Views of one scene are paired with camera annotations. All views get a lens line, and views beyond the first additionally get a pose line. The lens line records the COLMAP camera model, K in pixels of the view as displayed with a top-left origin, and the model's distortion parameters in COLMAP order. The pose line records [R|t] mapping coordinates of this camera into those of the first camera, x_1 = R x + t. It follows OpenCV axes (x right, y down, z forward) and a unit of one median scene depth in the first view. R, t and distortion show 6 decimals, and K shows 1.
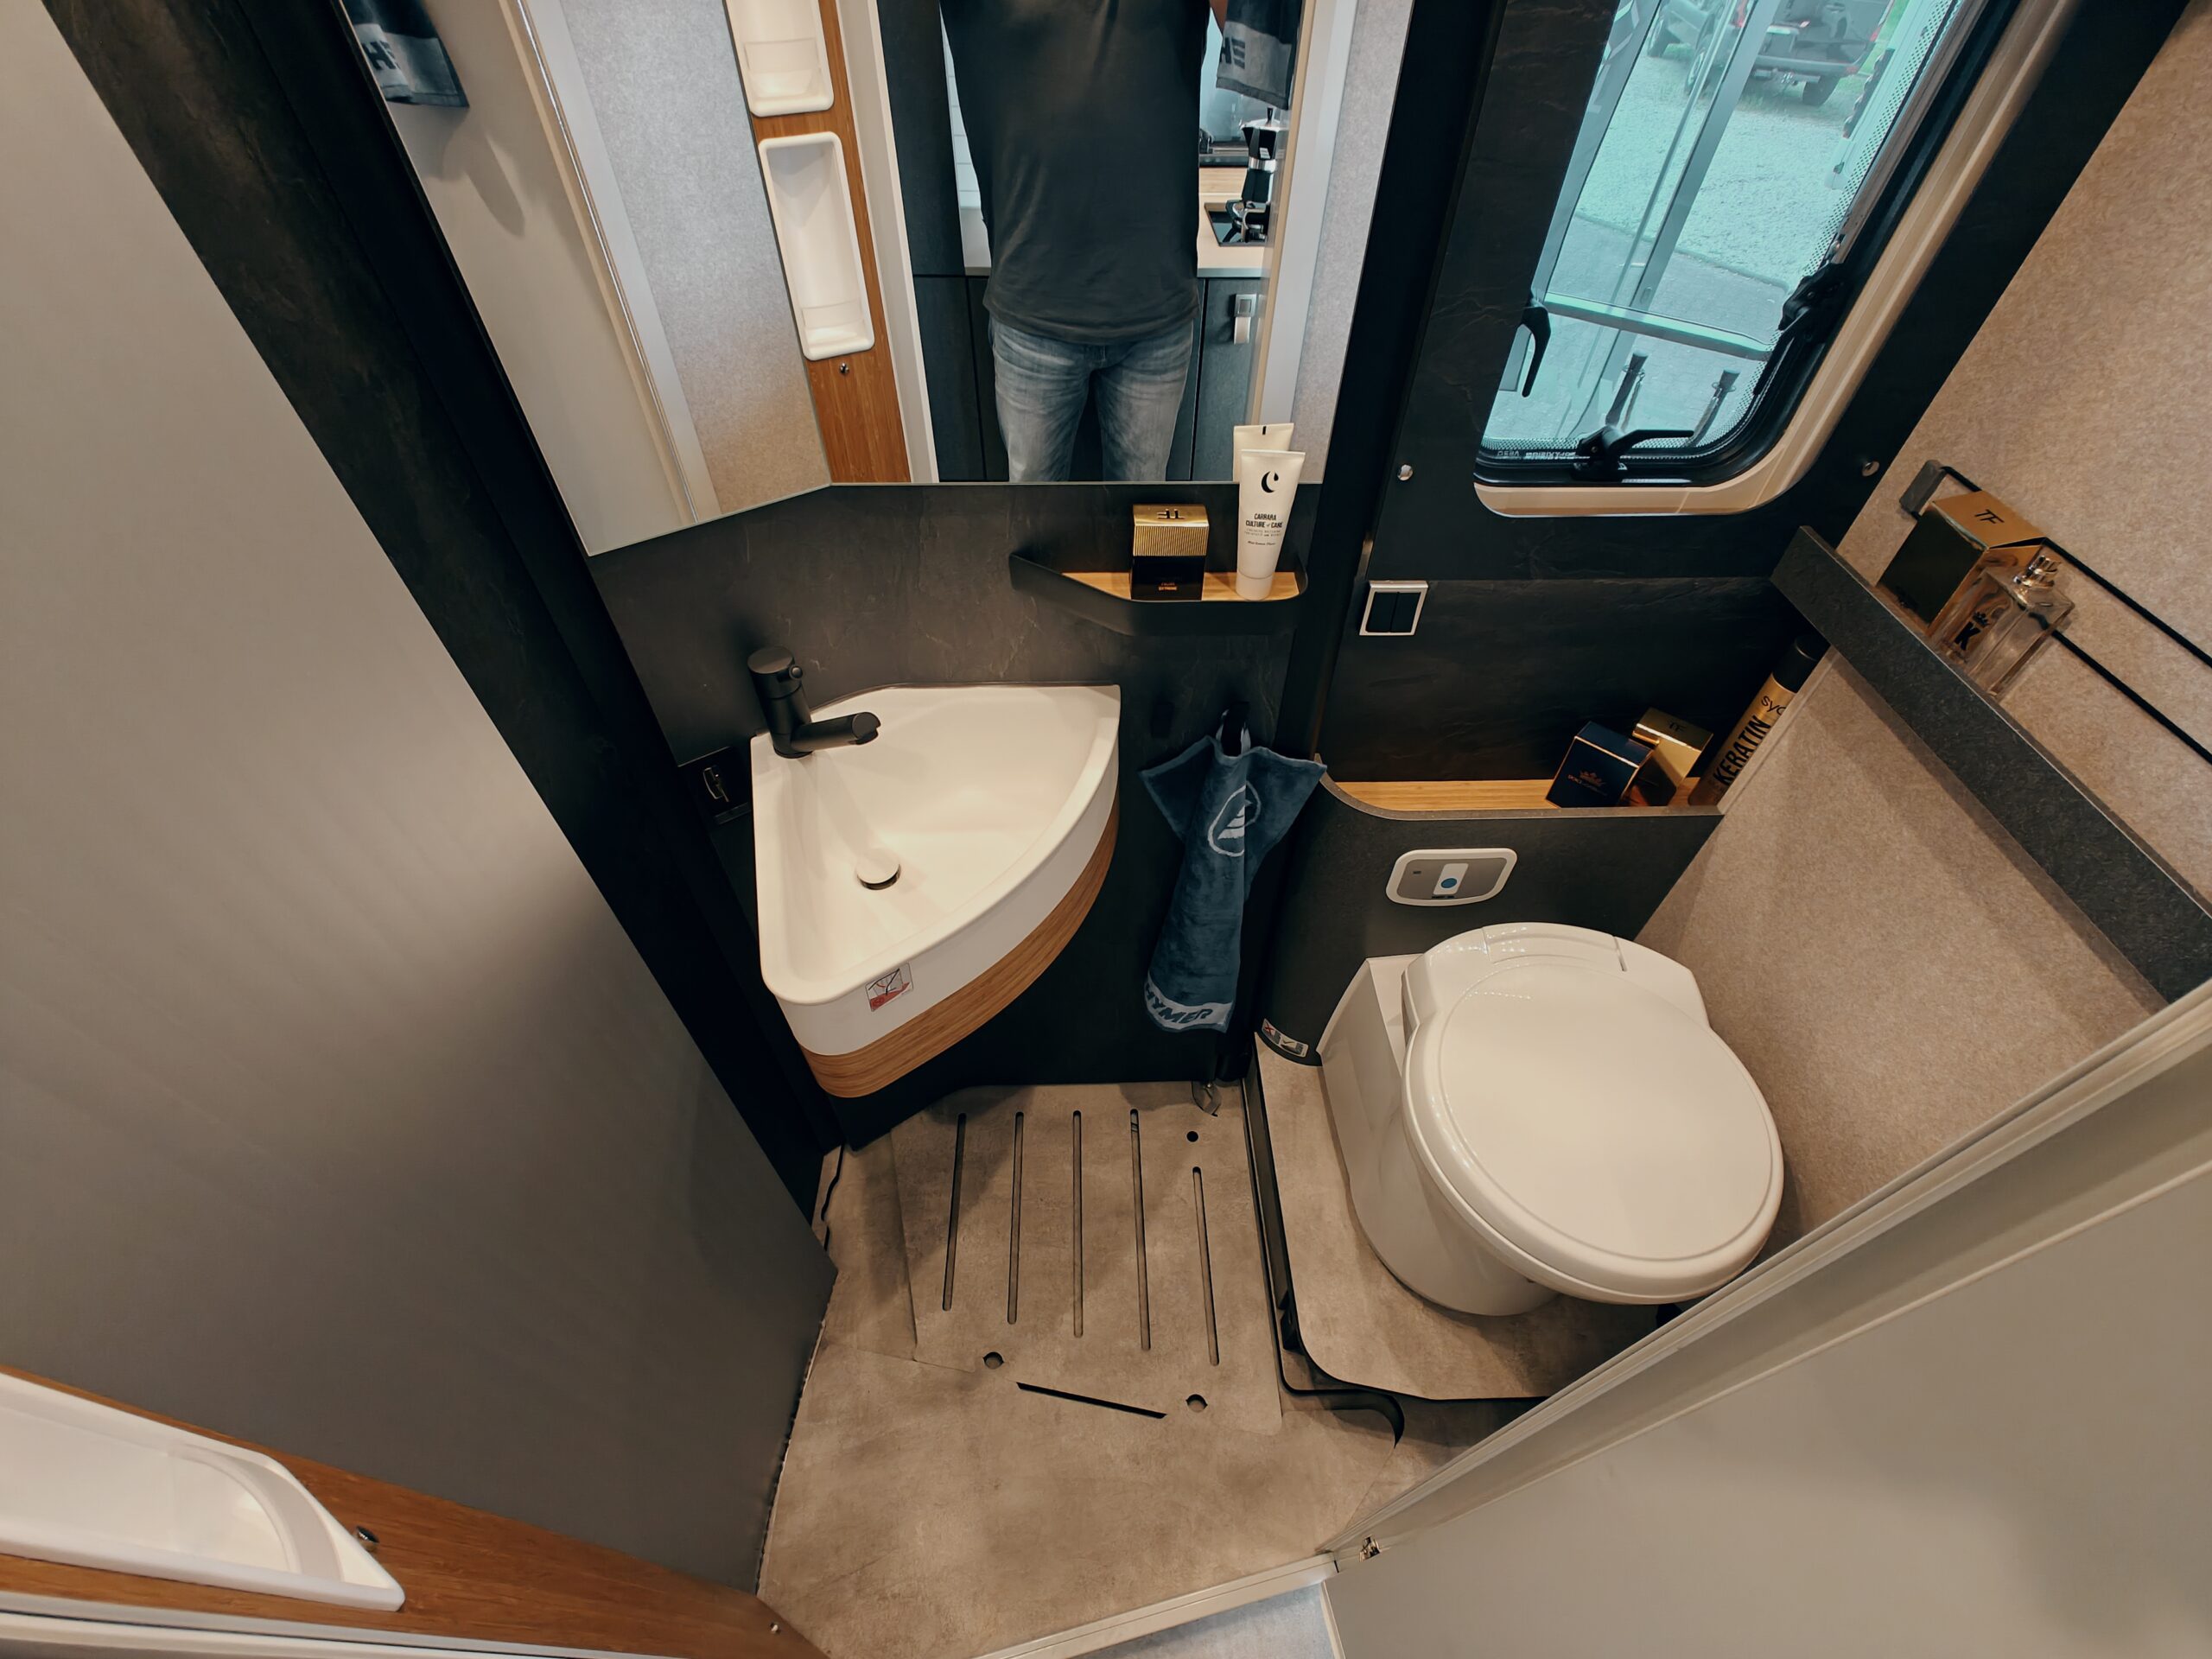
lens RADIAL K [[920.4, 0, 1107.0], [0, 920.4, 824.7], [0, 0, 1]] dist [-0.000459, -0.004473]
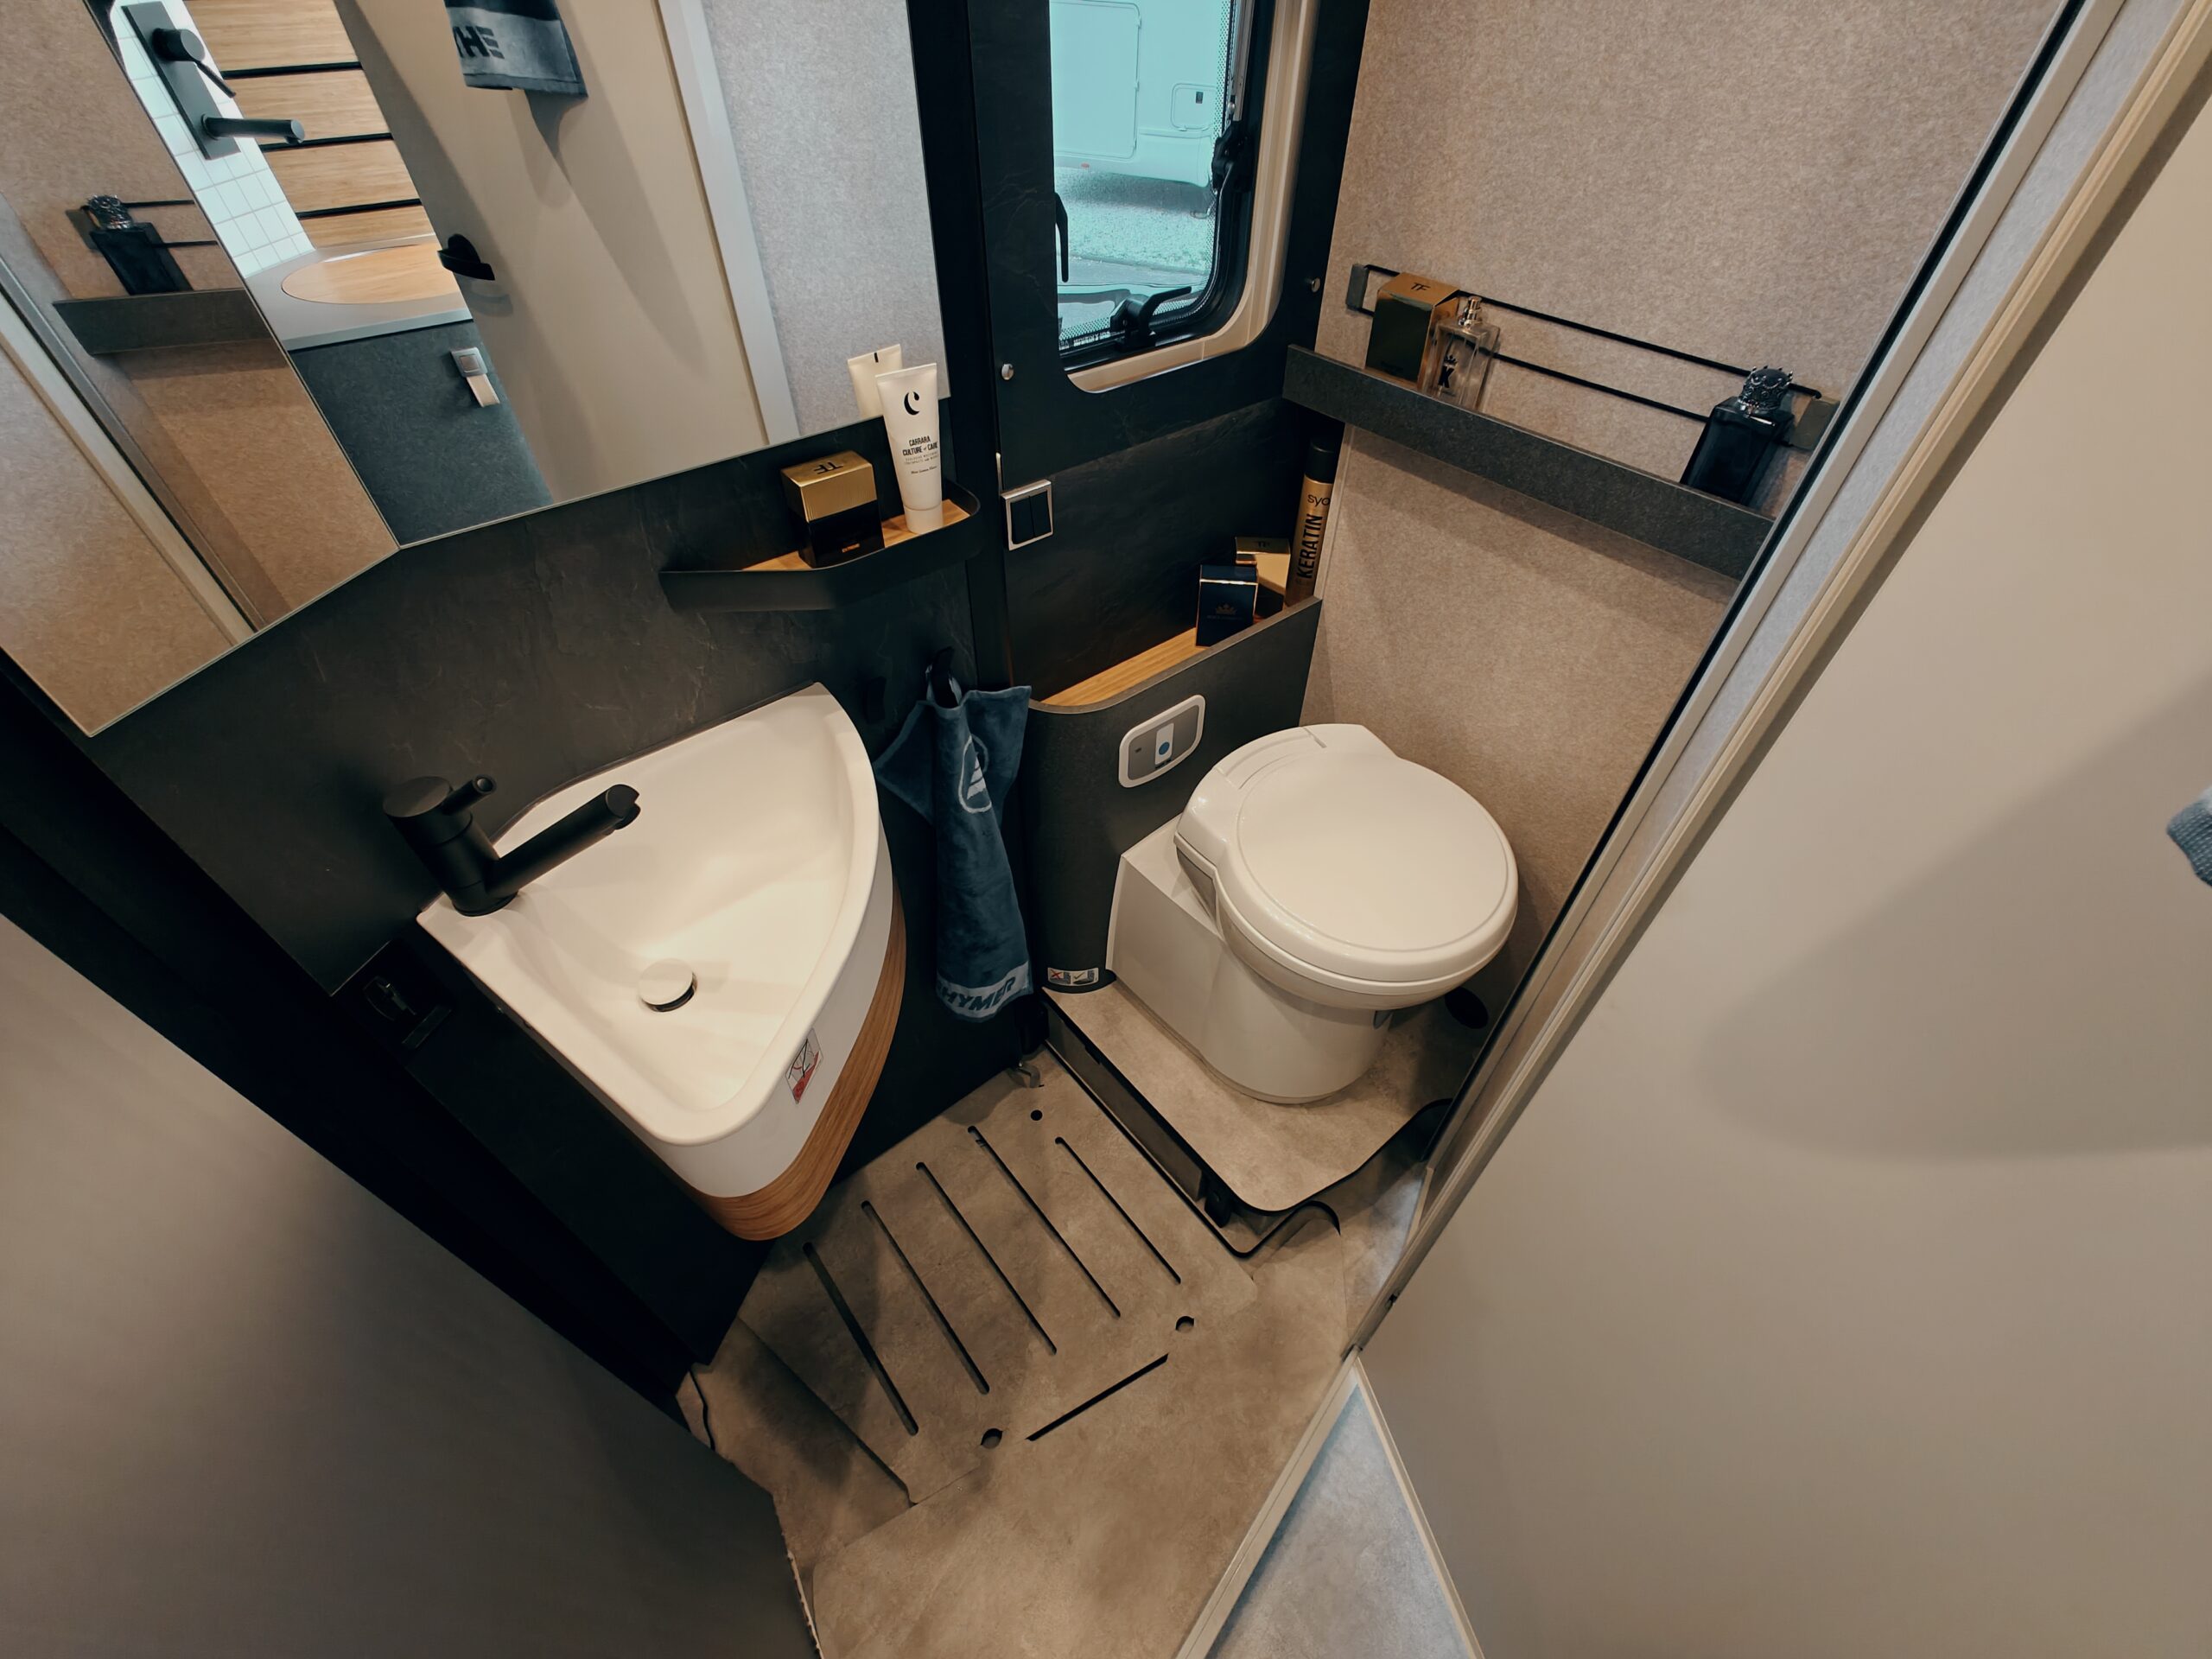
lens RADIAL K [[928.6, 0, 1107.4], [0, 928.6, 825.3], [0, 0, 1]] dist [-0.001263, -0.000048]
pose [[0.788617, -0.438940, 0.430599, -0.205688], [0.448938, 0.889551, 0.084578, 0.024033], [-0.420164, 0.126613, 0.898572, 0.068085]]
